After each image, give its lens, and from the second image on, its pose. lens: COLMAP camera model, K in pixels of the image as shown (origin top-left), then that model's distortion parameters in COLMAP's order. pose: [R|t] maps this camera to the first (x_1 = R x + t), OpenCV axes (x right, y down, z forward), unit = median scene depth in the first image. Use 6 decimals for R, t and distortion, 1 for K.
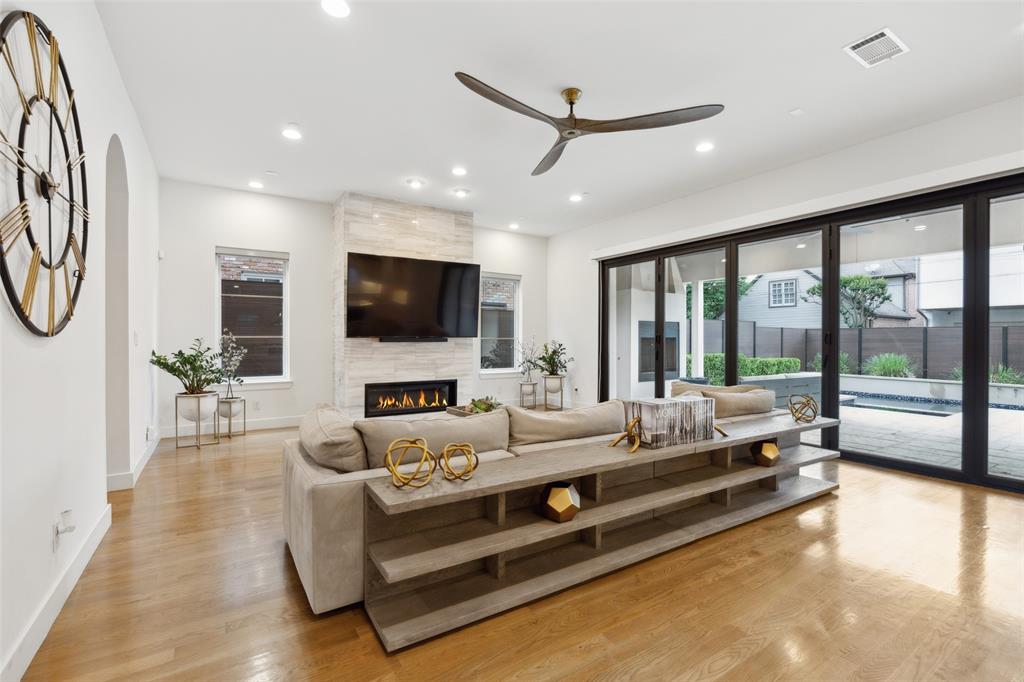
lens RADIAL K [[448.6, 0, 512.0], [0, 448.6, 341.0], [0, 0, 1]] dist [-0.015664, 0.000199]
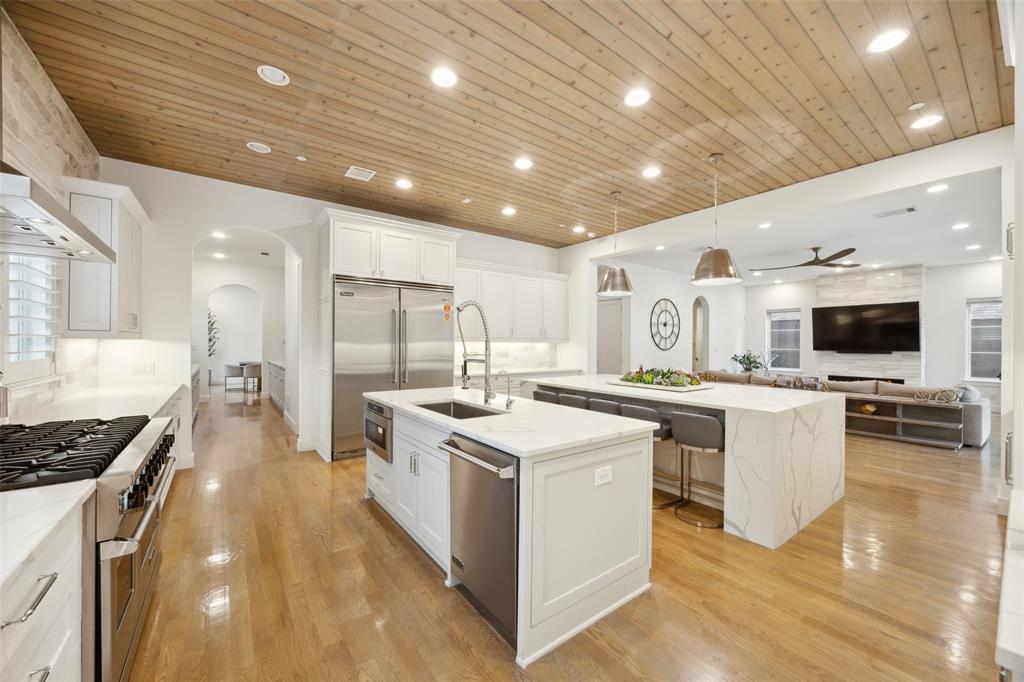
lens RADIAL K [[390.3, 0, 512.0], [0, 390.3, 341.0], [0, 0, 1]] dist [0.001178, -0.000006]
pose [[0.074576, -0.012571, -0.997136, 1.104900], [-0.018987, 0.999721, -0.014024, 0.000312], [0.997035, 0.019978, 0.074317, -0.413662]]
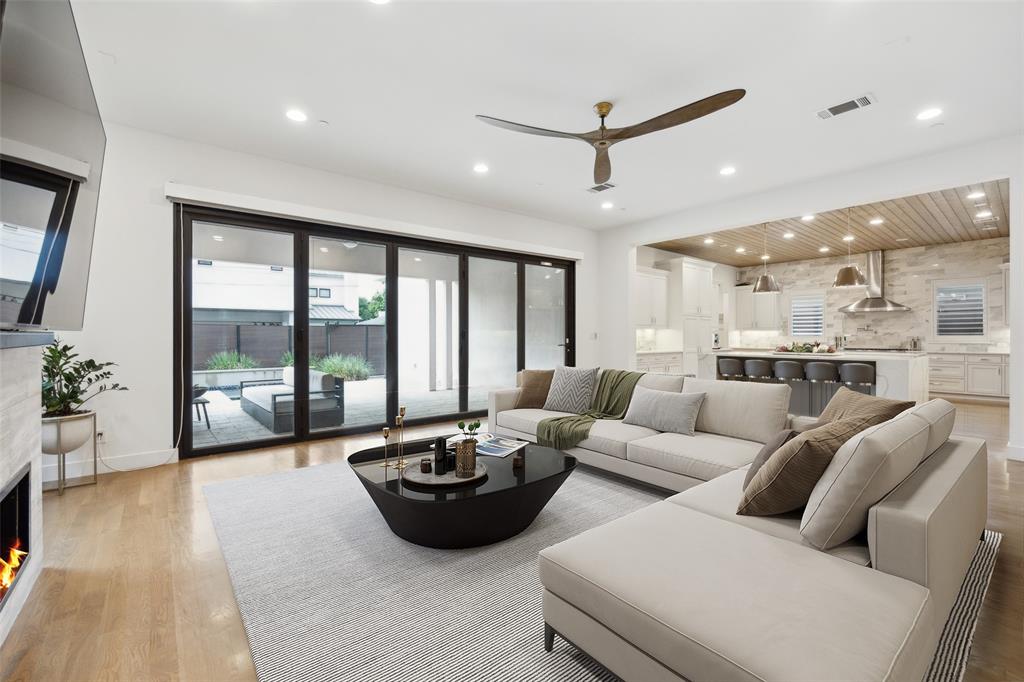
lens RADIAL K [[431.5, 0, 513.2], [0, 431.5, 337.0], [0, 0, 1]] dist [-0.013780, -0.000420]
pose [[-0.119191, -0.008994, 0.992831, -0.470887], [0.011227, 0.999883, 0.010405, -0.004036], [-0.992808, 0.012387, -0.119076, 0.708932]]
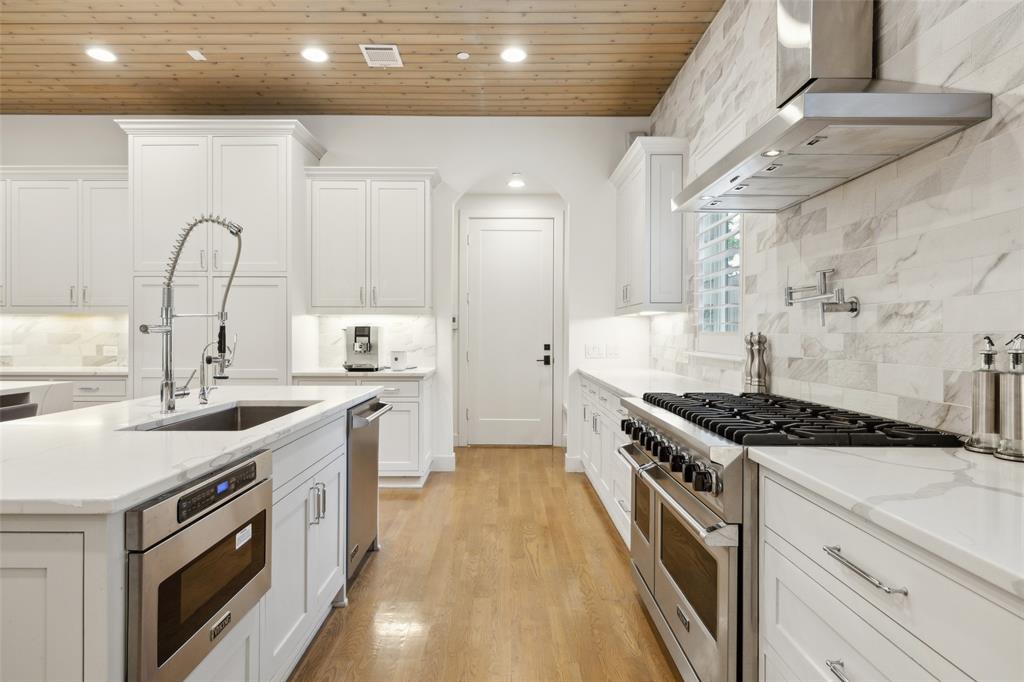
lens RADIAL K [[578.8, 0, 508.9], [0, 578.8, 336.9], [0, 0, 1]] dist [-0.002386, -0.000785]
pose [[0.534964, -0.006749, 0.844848, 0.495390], [0.010933, 0.999940, 0.001065, 0.023367], [-0.844804, 0.008667, 0.535006, -0.747689]]
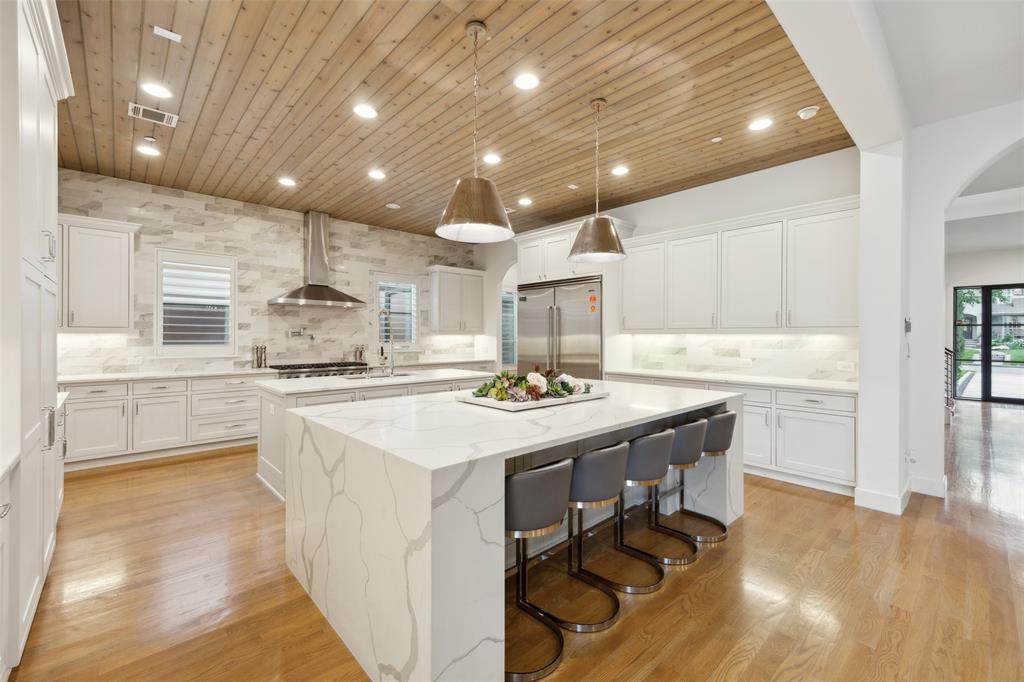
lens RADIAL K [[423.9, 0, 512.1], [0, 423.9, 334.8], [0, 0, 1]] dist [0.010958, -0.000004]
pose [[-0.983759, -0.008919, -0.179275, 0.597644], [-0.010654, 0.999905, 0.008714, -0.012244], [0.179181, 0.010483, -0.983760, 0.301896]]
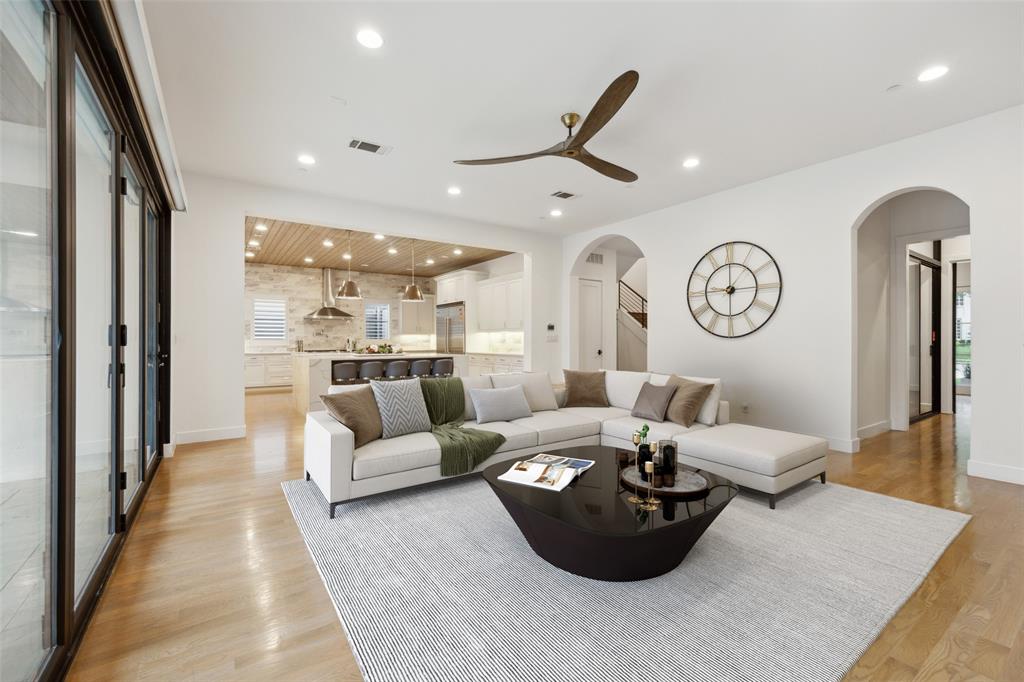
lens RADIAL K [[431.5, 0, 513.2], [0, 431.5, 337.0], [0, 0, 1]] dist [-0.013780, -0.000420]
pose [[-0.999045, -0.003707, -0.043527, 0.171110], [-0.003978, 0.999973, 0.006149, -0.002541], [0.043503, 0.006317, -0.999033, 1.102601]]
